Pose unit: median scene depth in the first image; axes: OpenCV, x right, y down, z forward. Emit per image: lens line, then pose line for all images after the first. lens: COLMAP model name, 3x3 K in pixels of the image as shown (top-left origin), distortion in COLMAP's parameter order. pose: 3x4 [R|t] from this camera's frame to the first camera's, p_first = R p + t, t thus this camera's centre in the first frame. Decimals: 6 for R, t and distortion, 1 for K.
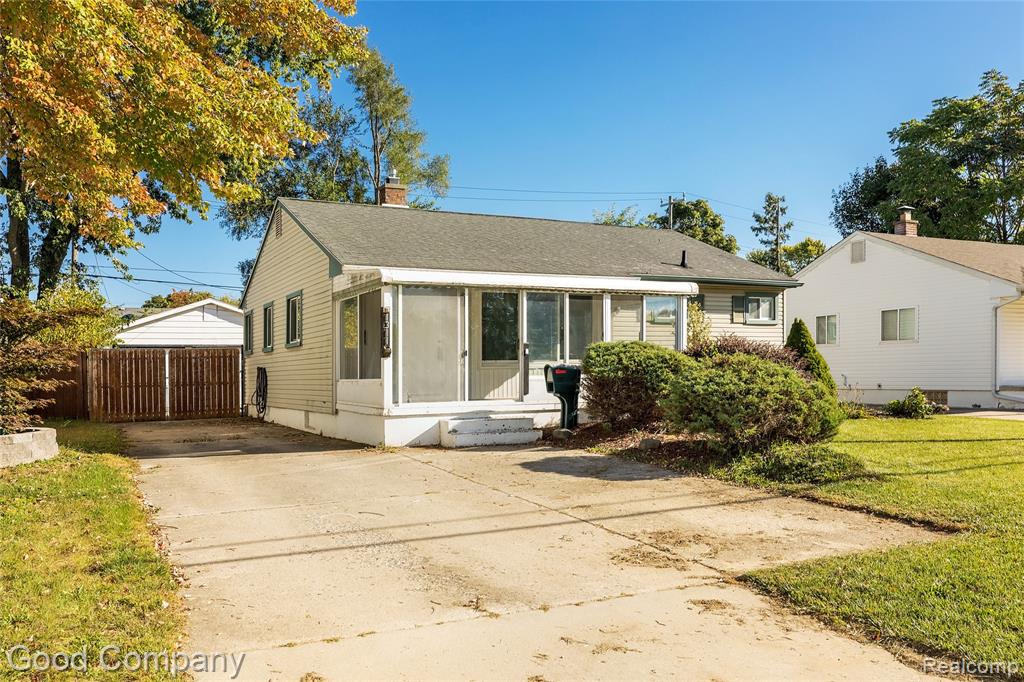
lens RADIAL K [[825.5, 0, 512.0], [0, 825.5, 341.0], [0, 0, 1]] dist [0.011875, 0.000527]
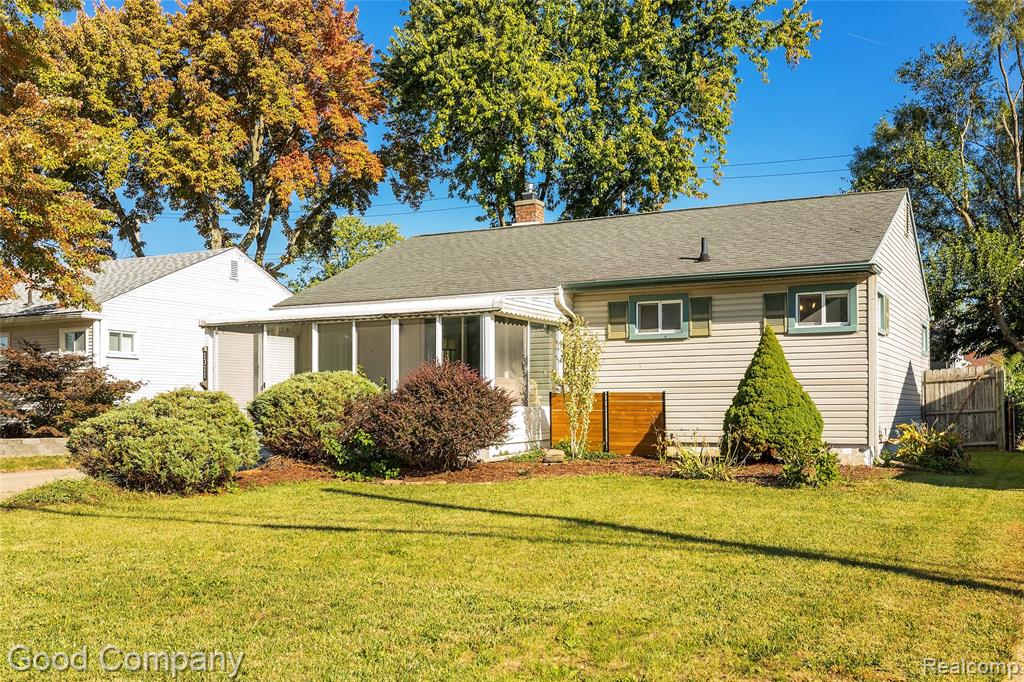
lens RADIAL K [[1011.9, 0, 511.3], [0, 1011.9, 401.0], [0, 0, 1]] dist [0.013745, 0.014490]
pose [[0.578454, 0.010198, -0.815652, 1.118918], [0.027324, 0.999118, 0.031870, 0.001754], [0.815258, -0.040722, 0.577665, 0.457136]]
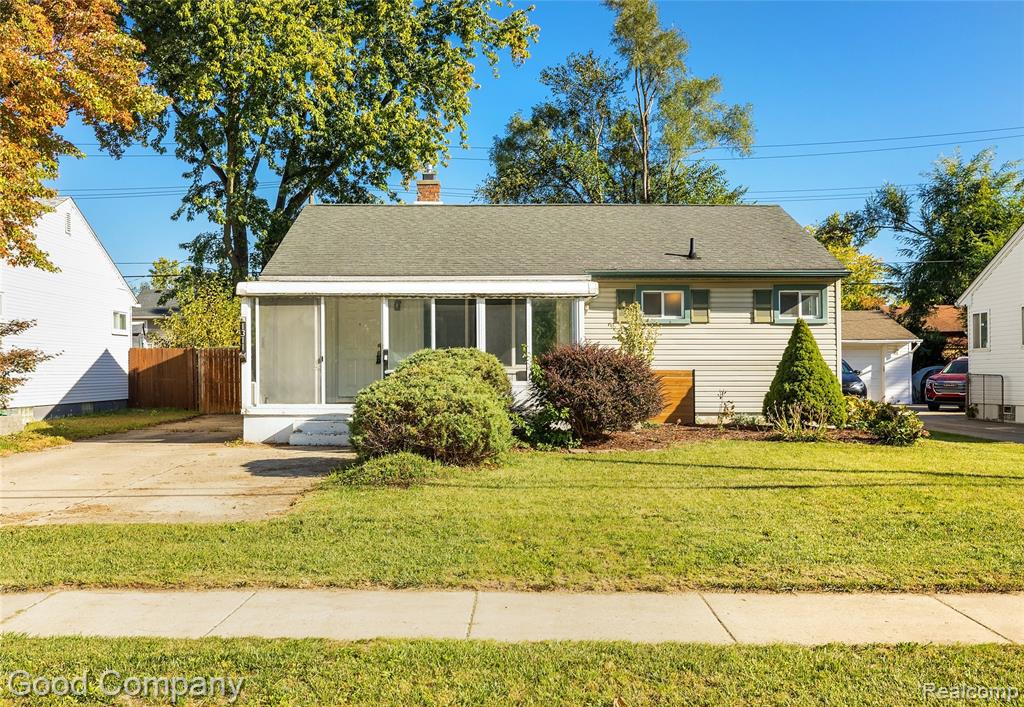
lens RADIAL K [[1048.1, 0, 512.0], [0, 1048.1, 353.5], [0, 0, 1]] dist [-0.001538, 0.213035]
pose [[0.884906, 0.009849, -0.465666, 0.732786], [0.001906, 0.999691, 0.024766, -0.023254], [0.465767, -0.022804, 0.884614, -0.073006]]
